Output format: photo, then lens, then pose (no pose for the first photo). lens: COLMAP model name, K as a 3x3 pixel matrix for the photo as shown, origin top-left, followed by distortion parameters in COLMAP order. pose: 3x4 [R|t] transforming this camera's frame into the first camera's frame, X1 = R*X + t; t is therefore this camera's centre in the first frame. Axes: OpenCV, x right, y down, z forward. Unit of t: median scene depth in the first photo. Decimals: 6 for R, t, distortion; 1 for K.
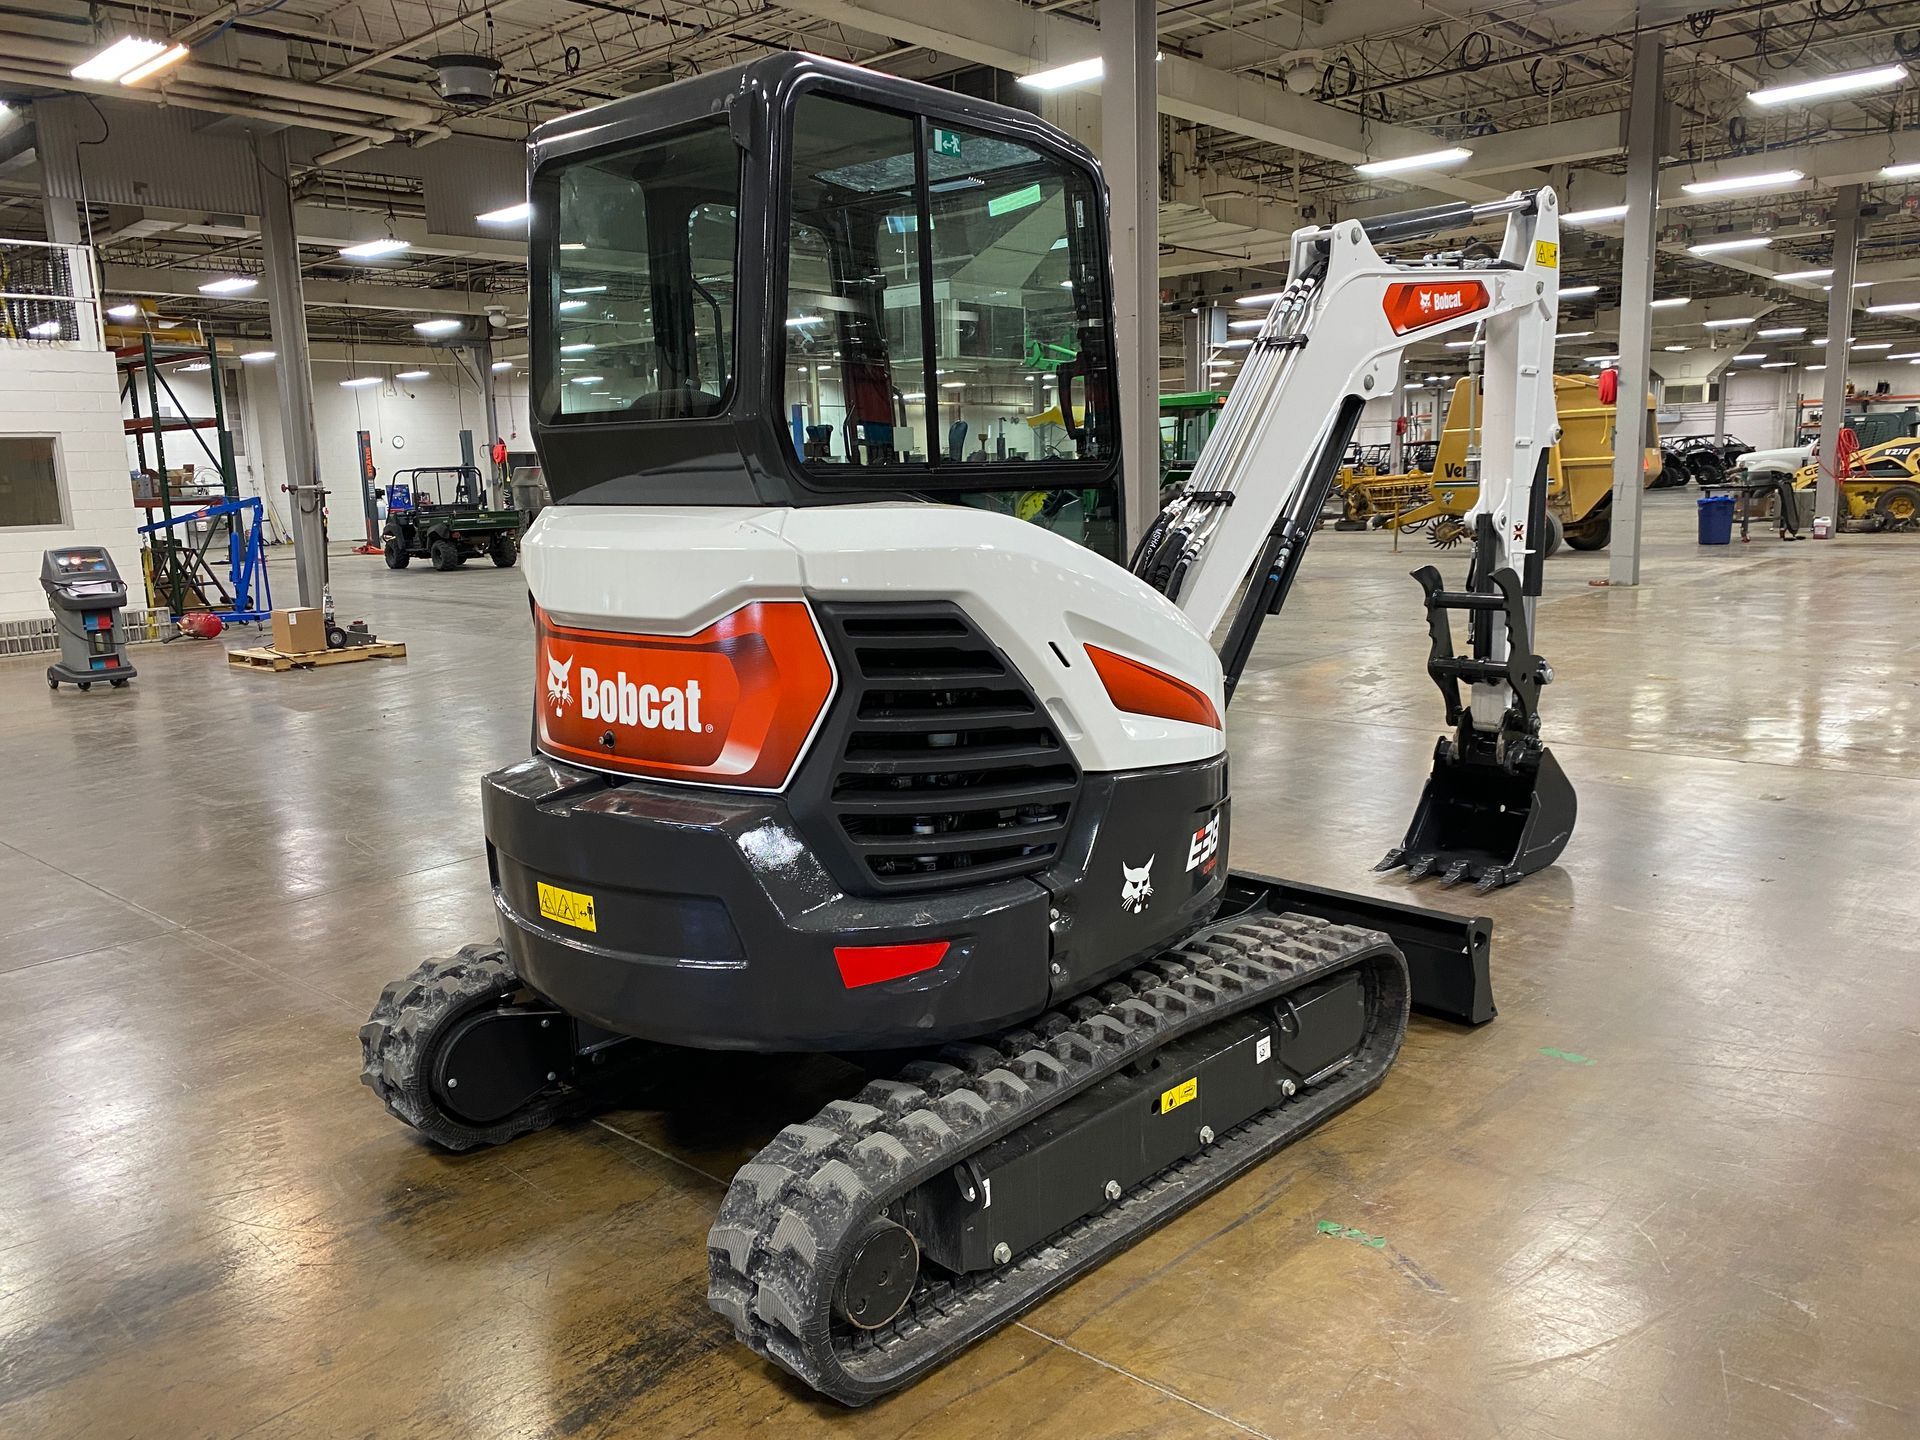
lens RADIAL K [[1448.3, 0, 965.9], [0, 1448.3, 725.5], [0, 0, 1]] dist [0.041023, -0.048271]
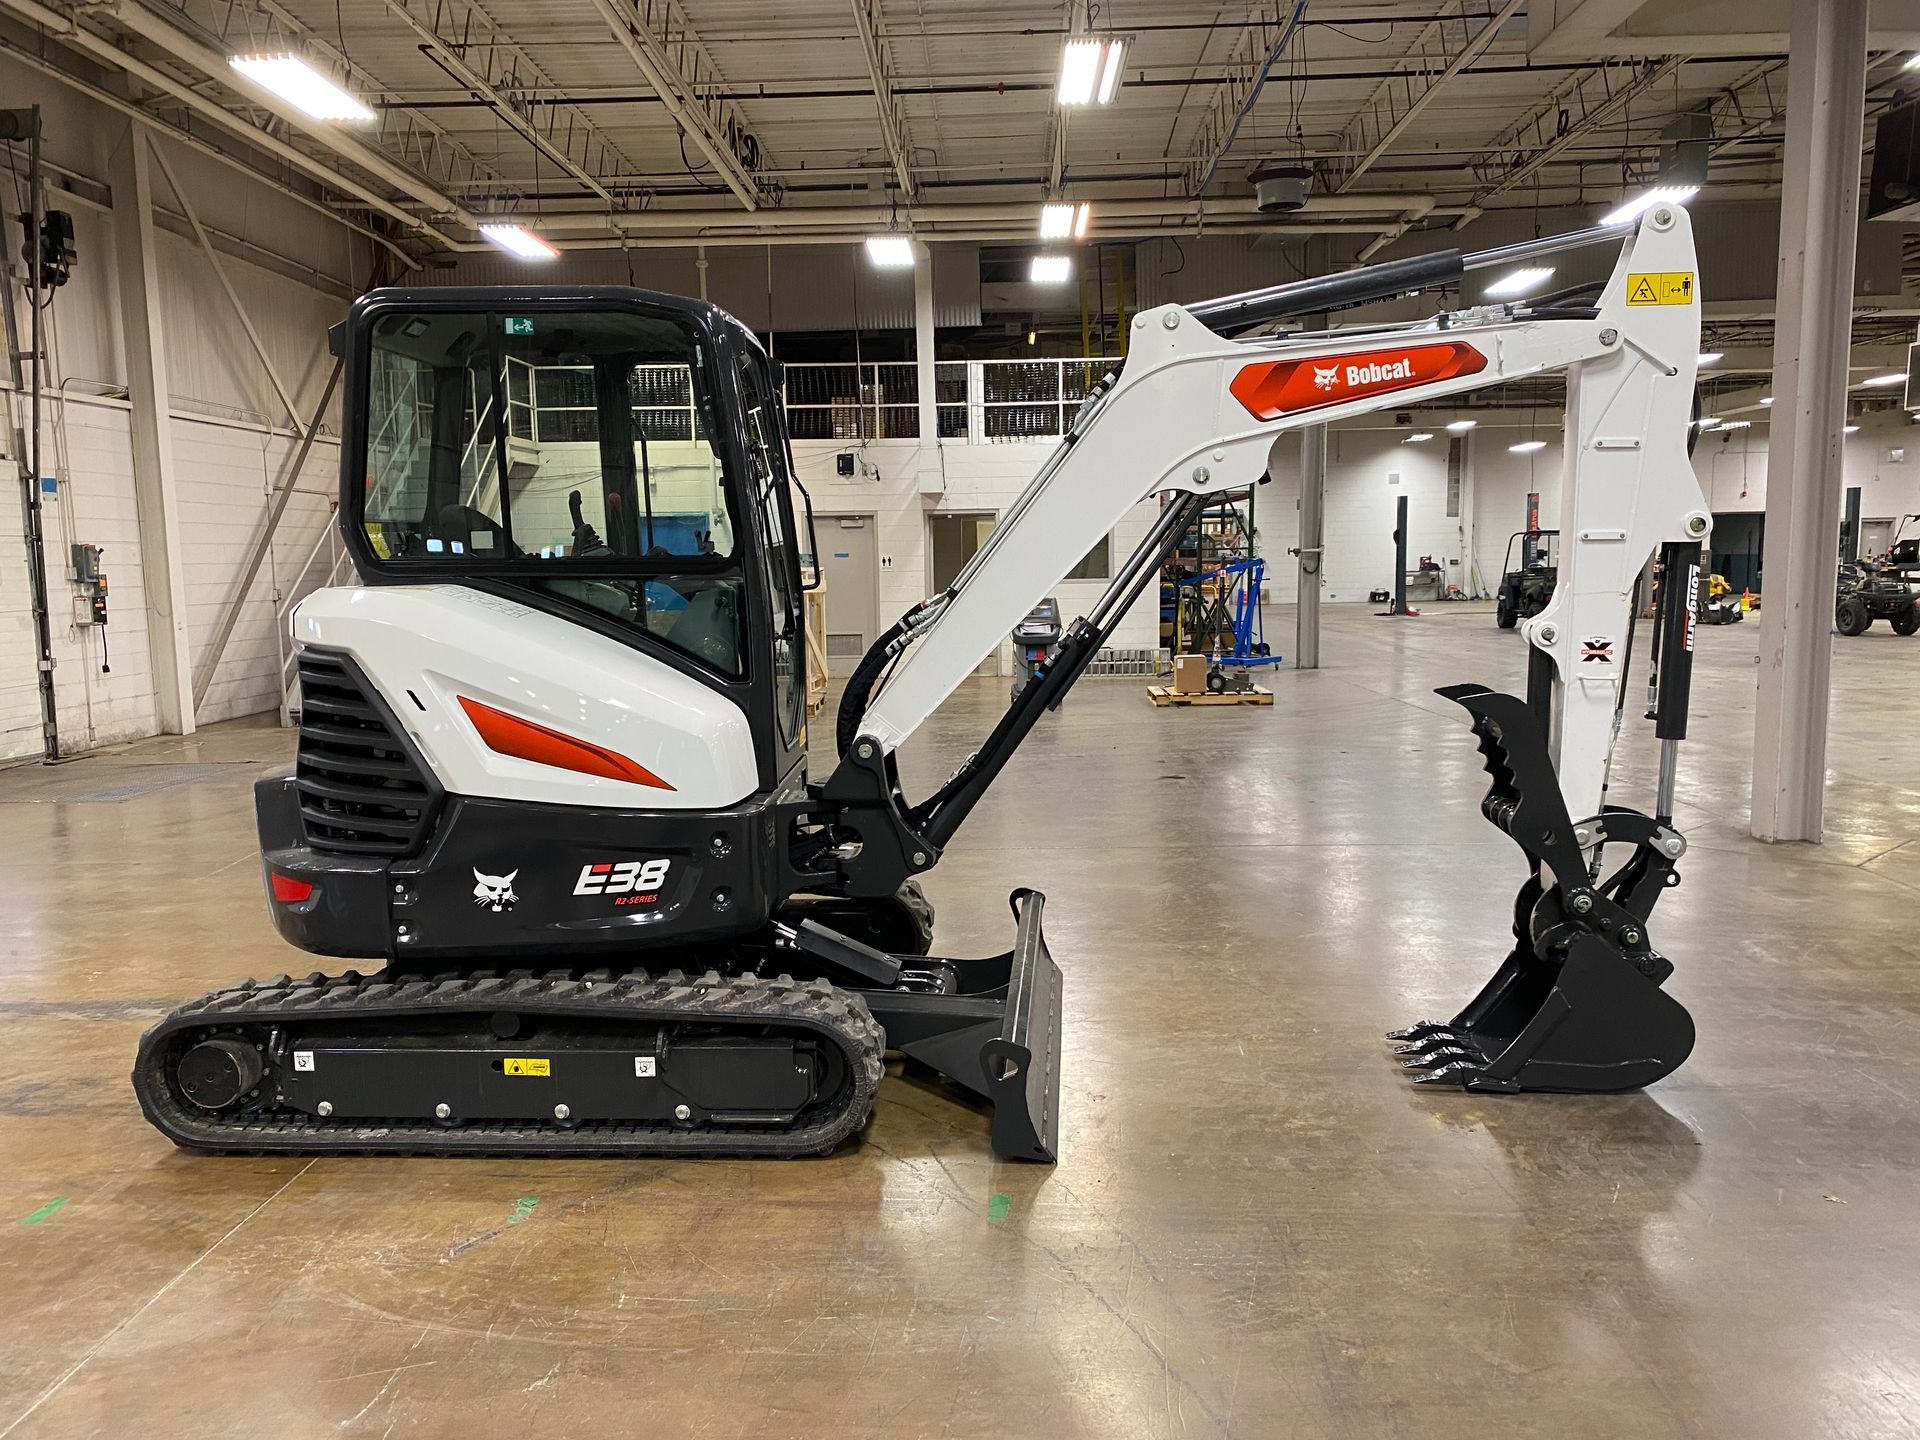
lens RADIAL K [[1438.3, 0, 966.8], [0, 1438.3, 751.0], [0, 0, 1]] dist [0.044651, -0.055946]
pose [[0.653939, 0.121025, -0.746804, 1.197908], [-0.136102, 0.989836, 0.041233, -0.109045], [0.744204, 0.074677, 0.663764, 0.403508]]
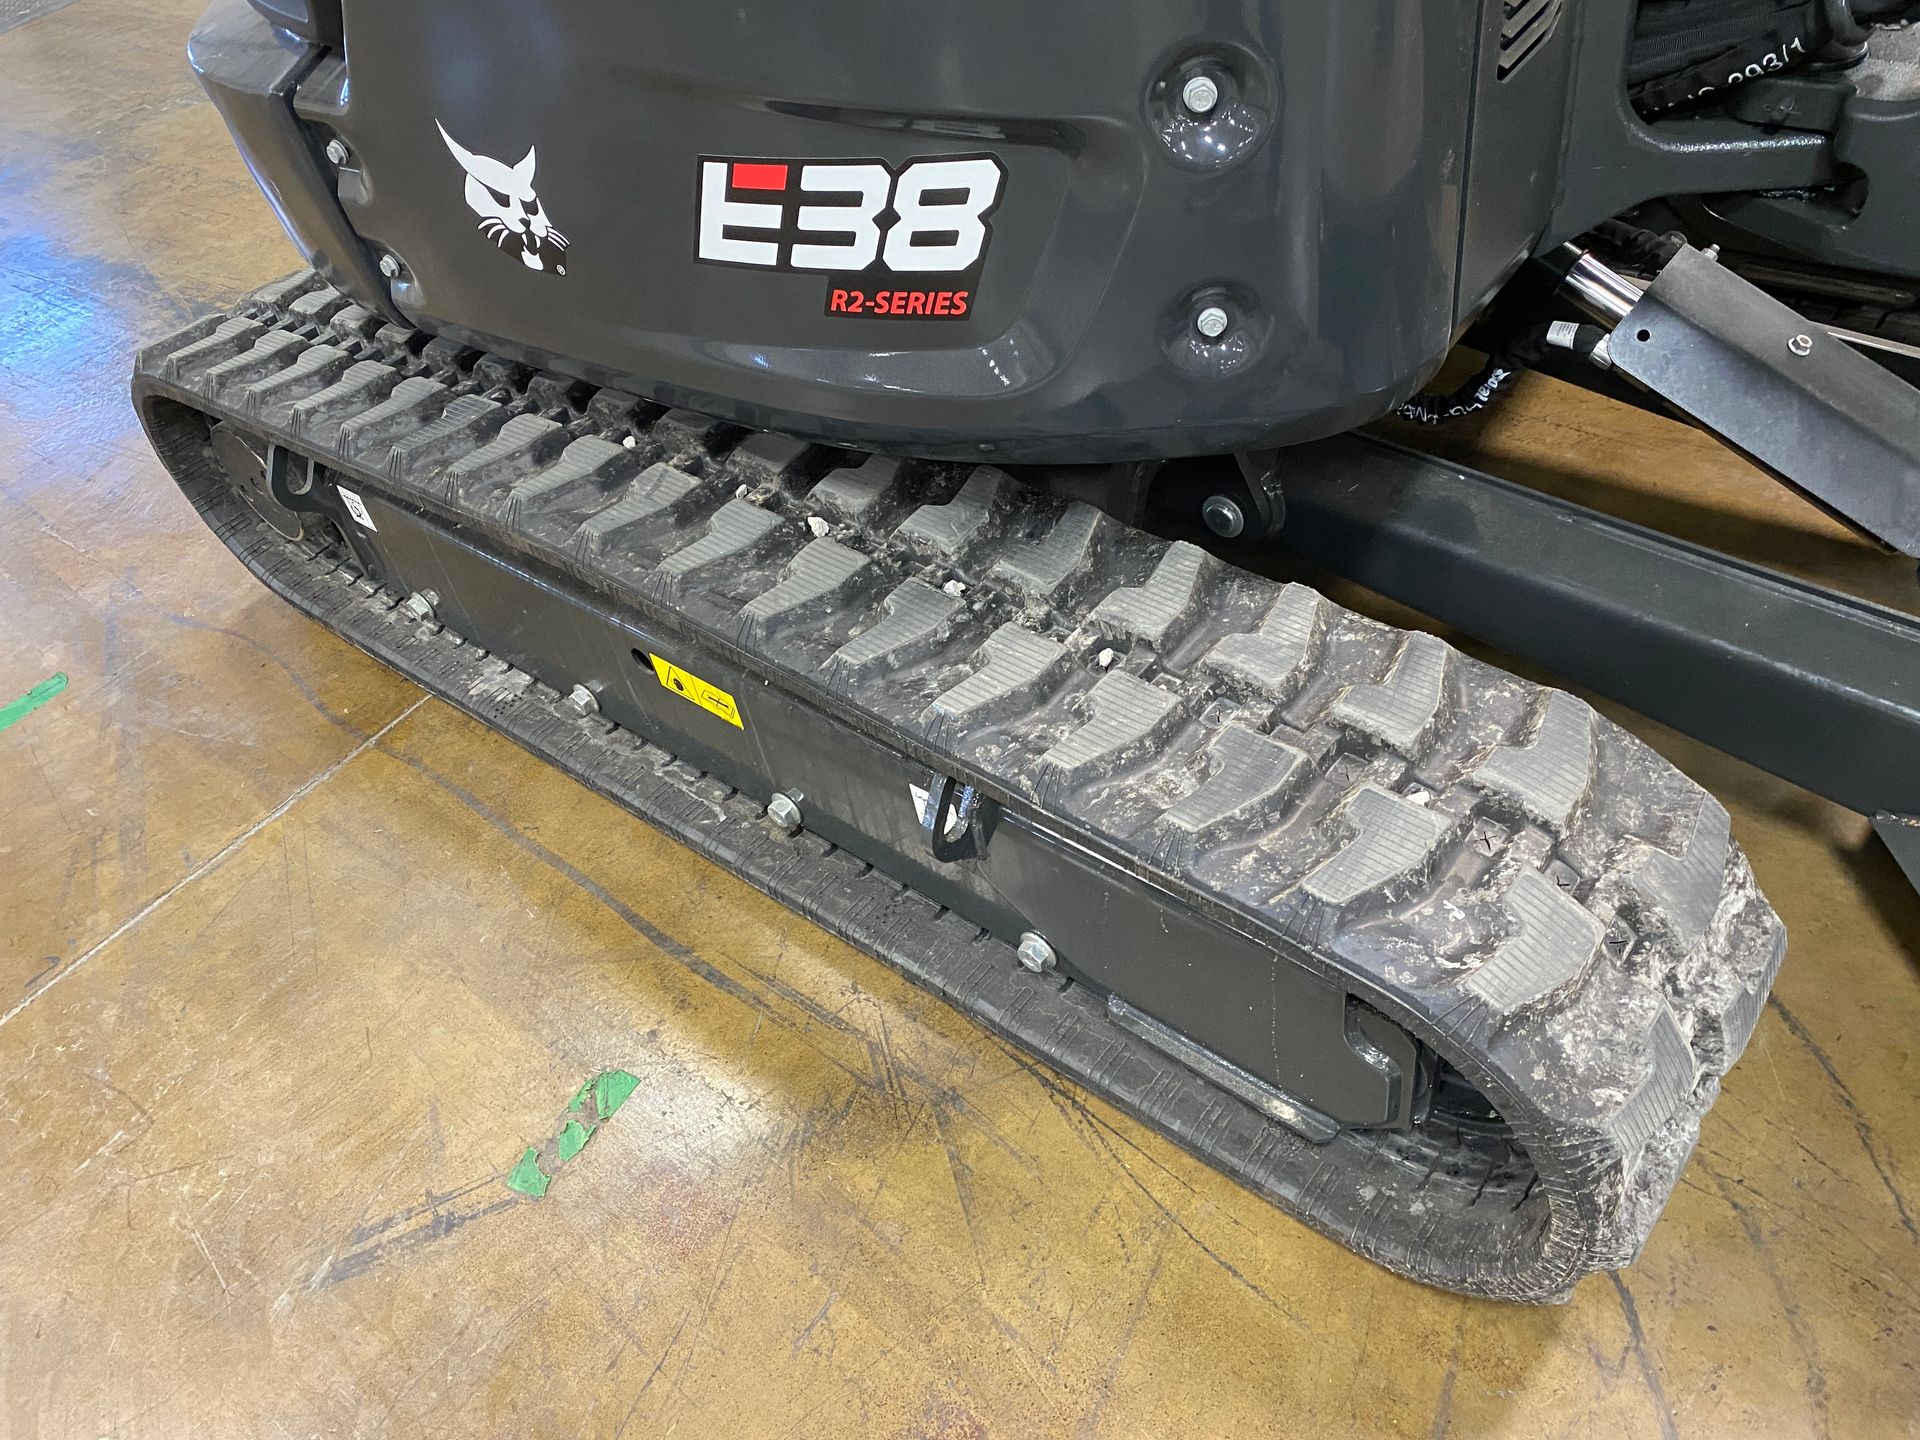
lens RADIAL K [[1438.3, 0, 966.8], [0, 1438.3, 751.0], [0, 0, 1]] dist [0.044651, -0.055946]
pose [[0.096568, 0.707414, -0.700171, 0.459656], [-0.028862, 0.705153, 0.708467, -0.060722], [0.994908, -0.048207, 0.088513, 0.969757]]
